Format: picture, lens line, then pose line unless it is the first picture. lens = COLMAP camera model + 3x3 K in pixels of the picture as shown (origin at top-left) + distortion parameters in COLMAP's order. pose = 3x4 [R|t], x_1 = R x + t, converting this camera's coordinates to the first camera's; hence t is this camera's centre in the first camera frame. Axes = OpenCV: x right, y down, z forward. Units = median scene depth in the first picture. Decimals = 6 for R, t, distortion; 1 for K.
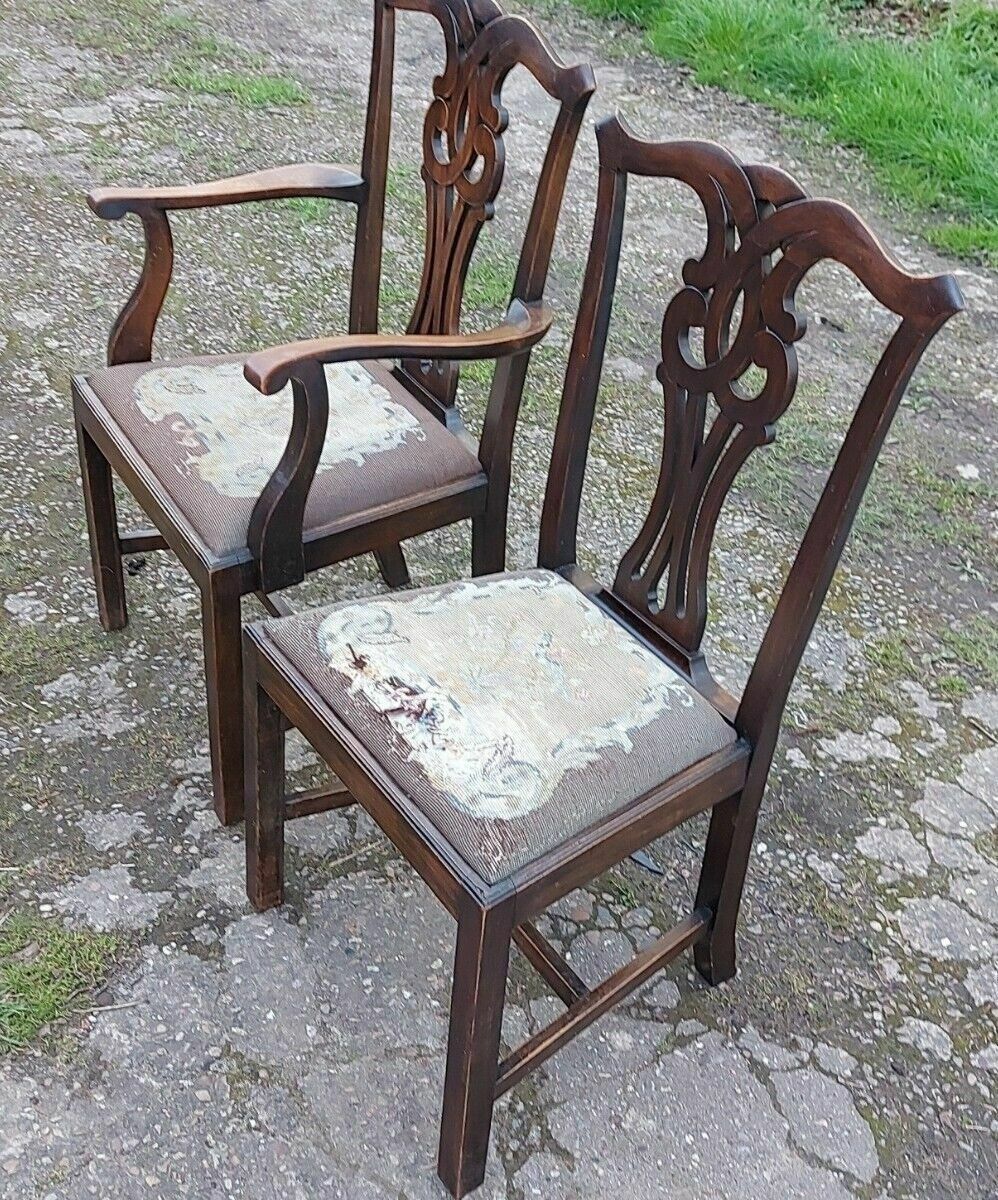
lens RADIAL K [[1522.8, 0, 533.7], [0, 1522.8, 601.3], [0, 0, 1]] dist [0.208176, -0.559520]
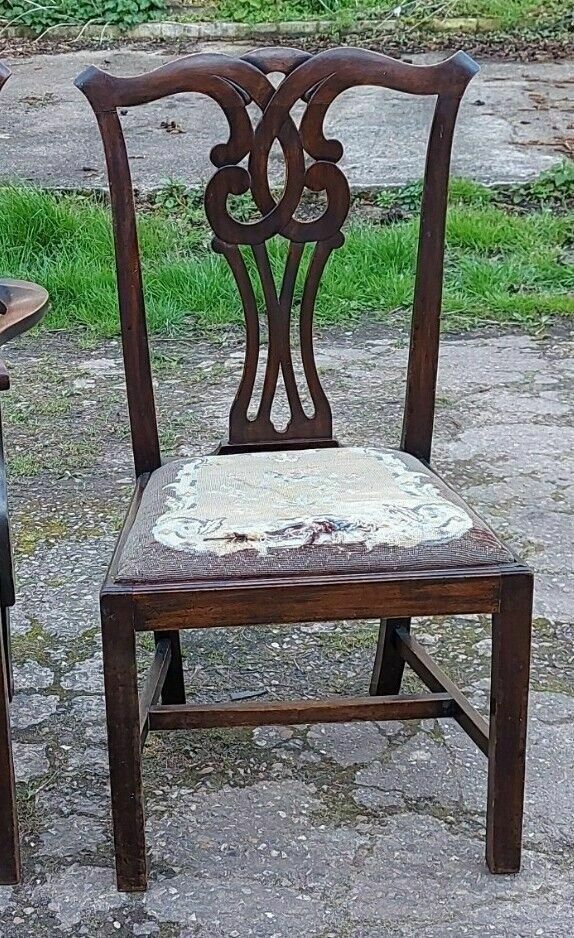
lens RADIAL K [[1517.7, 0, 182.9], [0, 1517.7, 544.5], [0, 0, 1]] dist [0.179485, -0.296180]
pose [[0.525999, -0.435348, 0.730614, -0.742121], [0.538677, 0.835312, 0.109918, -0.078262], [-0.658143, 0.335748, 0.673885, 0.216517]]
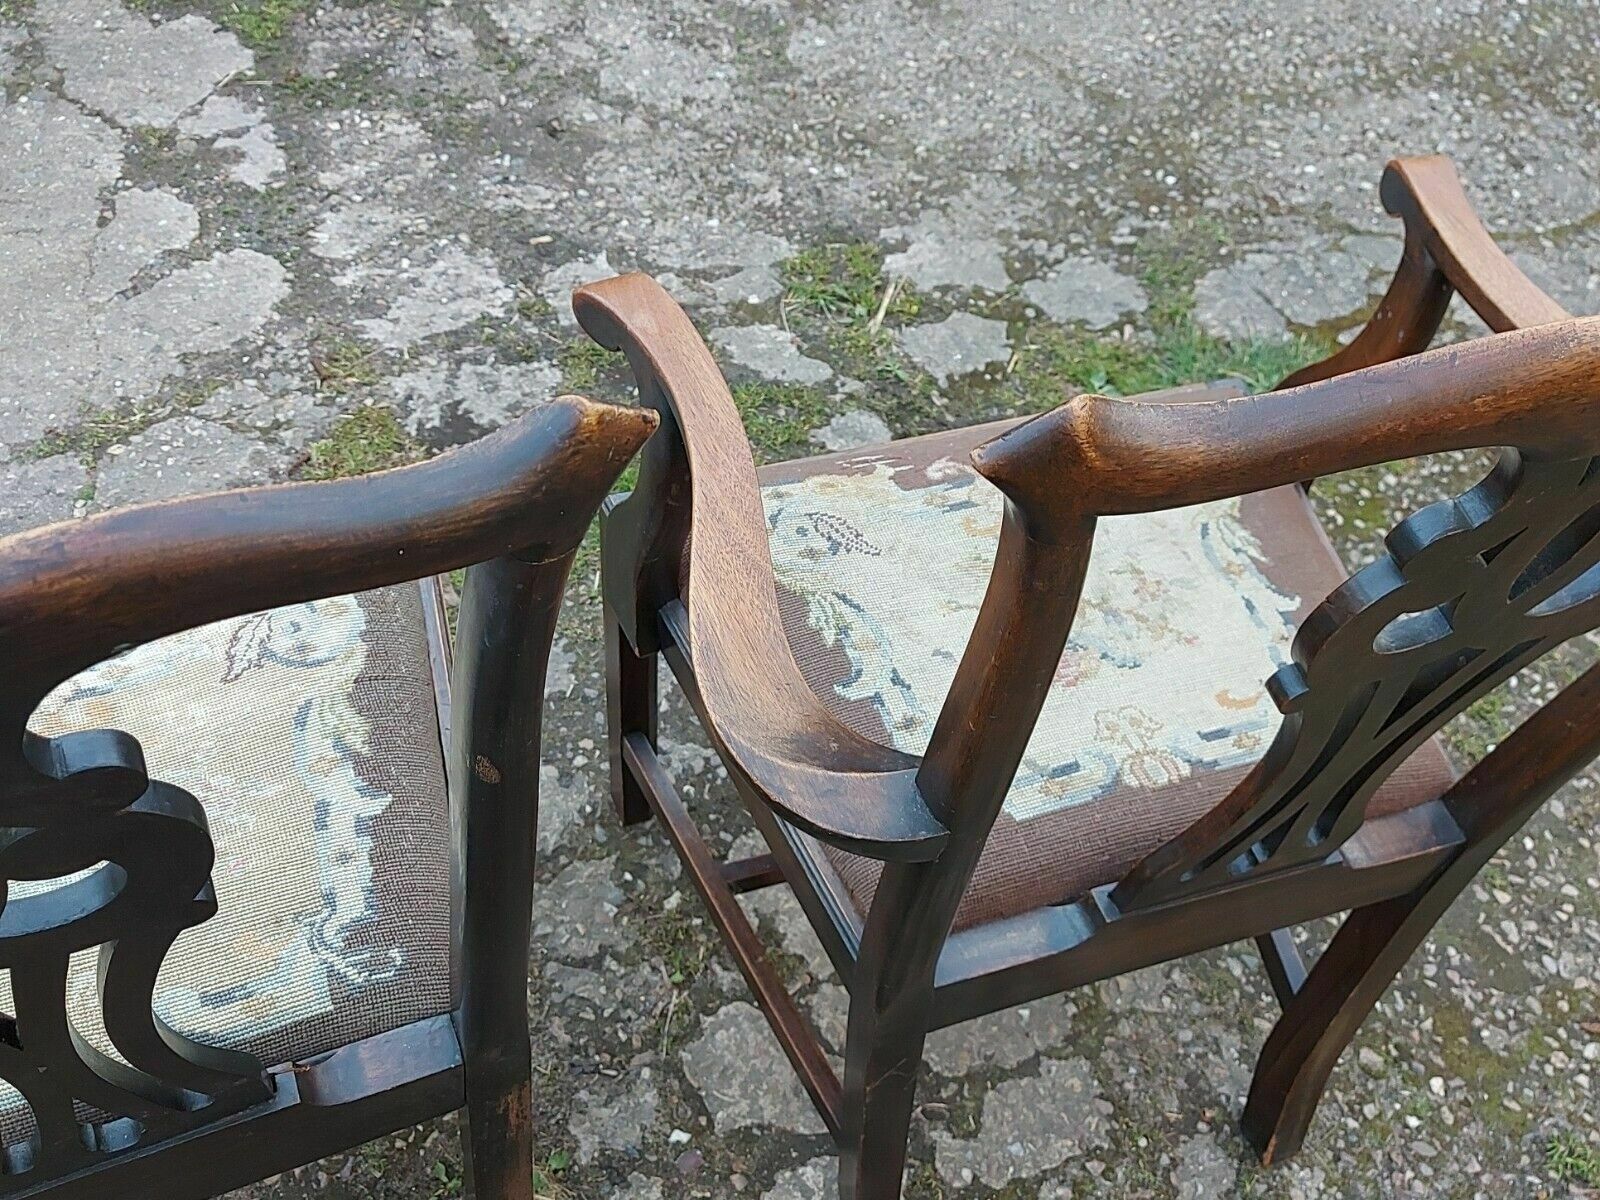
lens RADIAL K [[1536.6, 0, 789.6], [0, 1536.6, 596.7], [0, 0, 1]] dist [0.124502, -0.202687]
pose [[-0.192358, 0.702622, -0.685070, 0.203451], [-0.629641, 0.447093, 0.635342, -0.393146], [0.752696, 0.553561, 0.356398, 0.747298]]
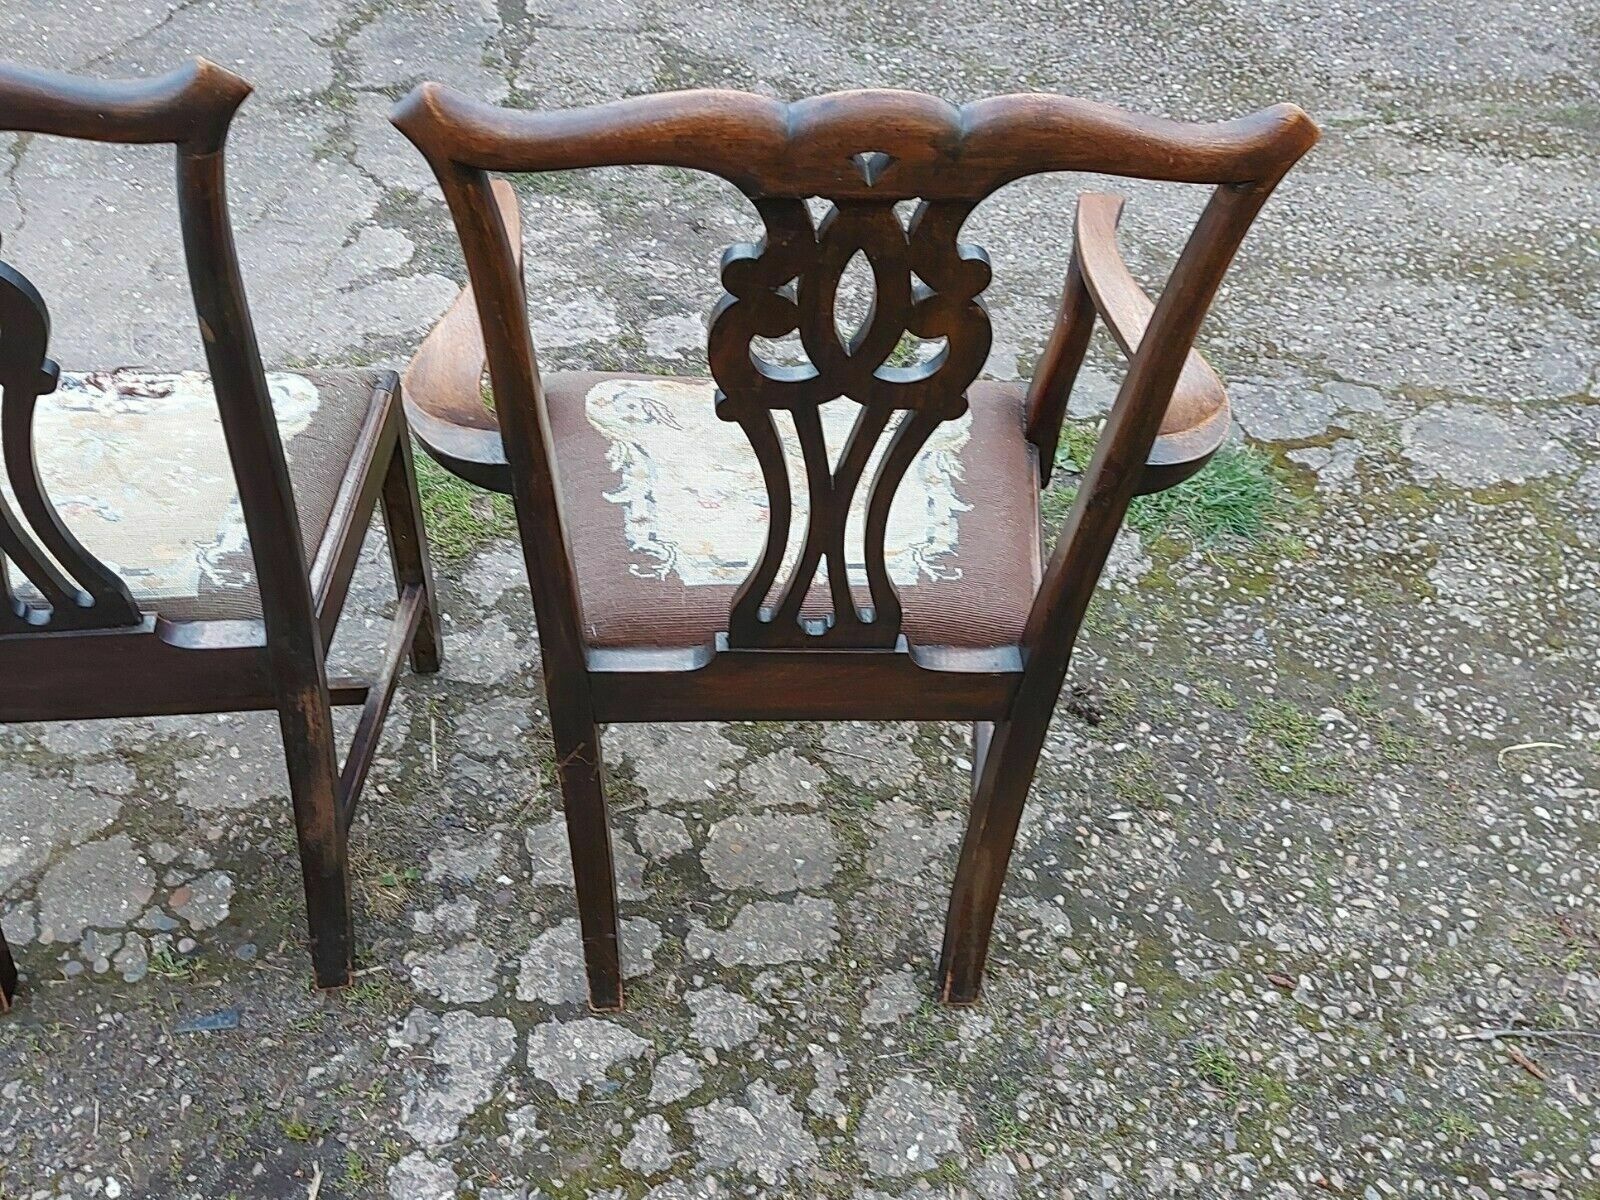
lens RADIAL K [[1513.2, 0, 787.7], [0, 1513.2, 593.3], [0, 0, 1]] dist [0.159876, -0.288815]
pose [[-0.451002, 0.540255, -0.710438, 0.355869], [-0.566629, 0.441685, 0.695590, -0.578658], [0.689586, 0.716267, 0.106924, 0.960153]]
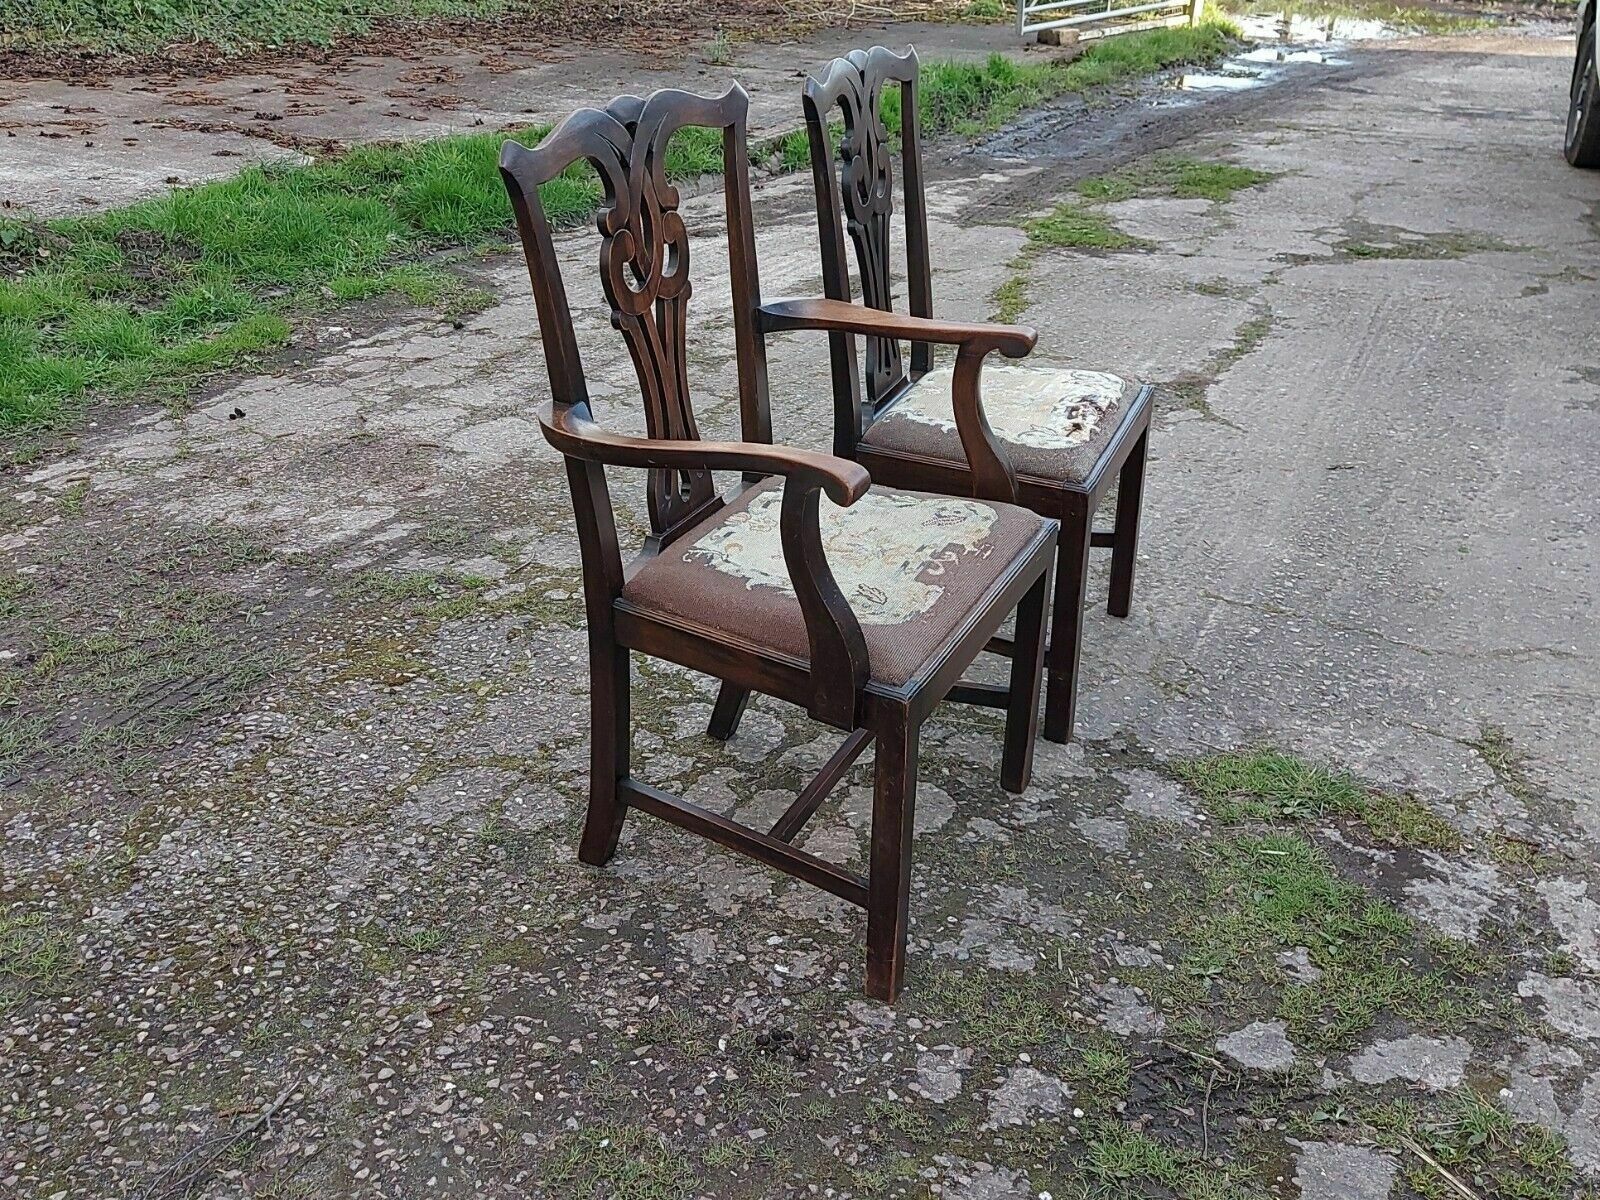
lens RADIAL K [[1515.1, 0, 800.0], [0, 1515.1, 600.0], [0, 0, 1]] dist [0.153396, -0.241311]
pose [[-0.559059, -0.434178, 0.706358, -0.815248], [0.420564, 0.585702, 0.692877, -0.748997], [-0.714548, 0.684428, -0.144842, 1.171436]]
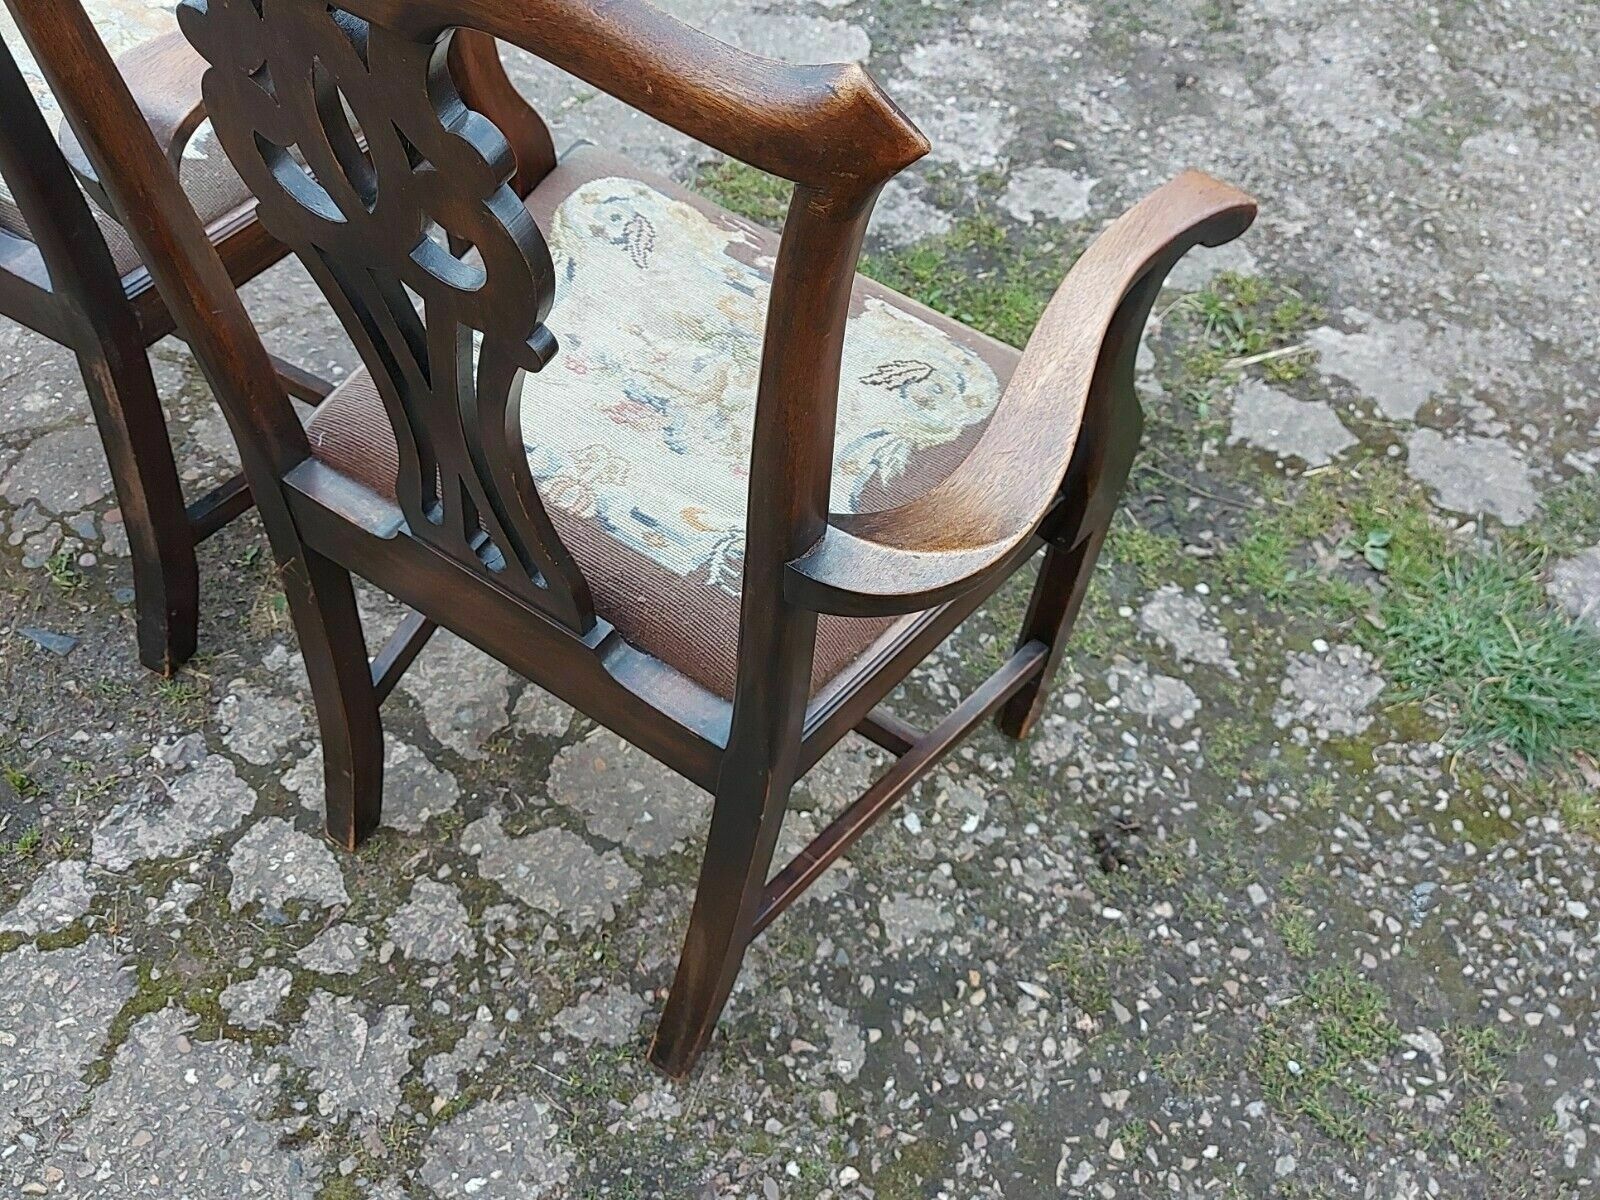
lens RADIAL K [[1536.2, 0, 791.2], [0, 1536.2, 591.5], [0, 0, 1]] dist [0.144926, -0.274316]
pose [[-0.891227, 0.271925, -0.363002, 0.022244], [-0.344301, 0.115377, 0.931743, -0.625802], [0.295247, 0.955377, -0.009203, 1.081954]]
